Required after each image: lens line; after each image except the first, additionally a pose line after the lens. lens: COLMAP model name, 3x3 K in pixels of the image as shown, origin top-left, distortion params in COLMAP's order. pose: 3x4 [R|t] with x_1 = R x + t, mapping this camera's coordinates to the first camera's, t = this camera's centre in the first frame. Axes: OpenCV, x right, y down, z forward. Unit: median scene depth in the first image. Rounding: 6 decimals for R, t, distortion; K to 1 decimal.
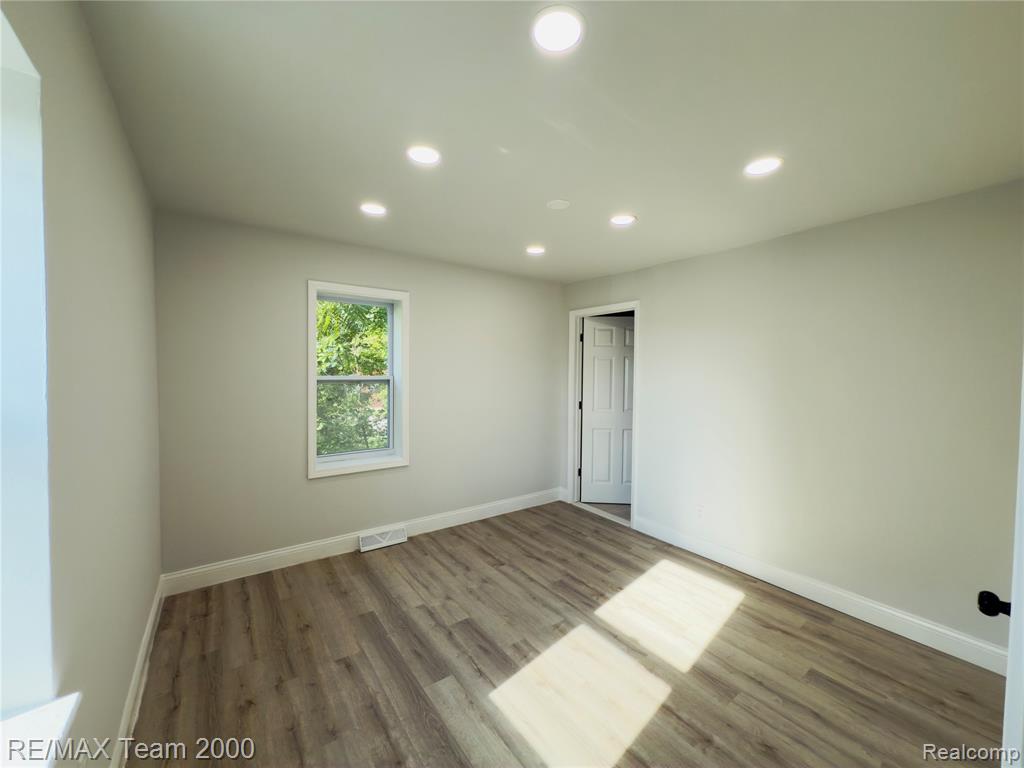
lens RADIAL K [[411.7, 0, 511.6], [0, 411.7, 381.5], [0, 0, 1]] dist [0.000235, 0.000098]
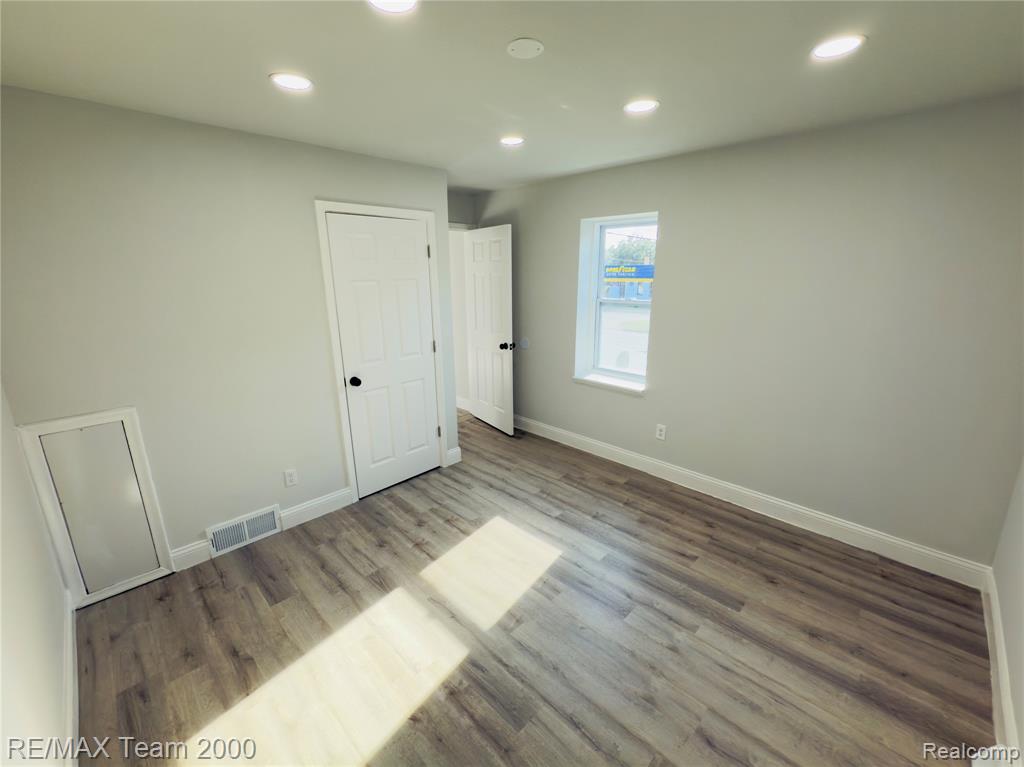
lens RADIAL K [[411.7, 0, 513.9], [0, 411.7, 382.4], [0, 0, 1]] dist [0.000235, 0.000098]
pose [[-0.987163, 0.034749, -0.155892, 0.233606], [-0.011170, 0.958636, 0.284416, -0.121855], [0.159327, 0.282506, -0.945941, 1.656075]]
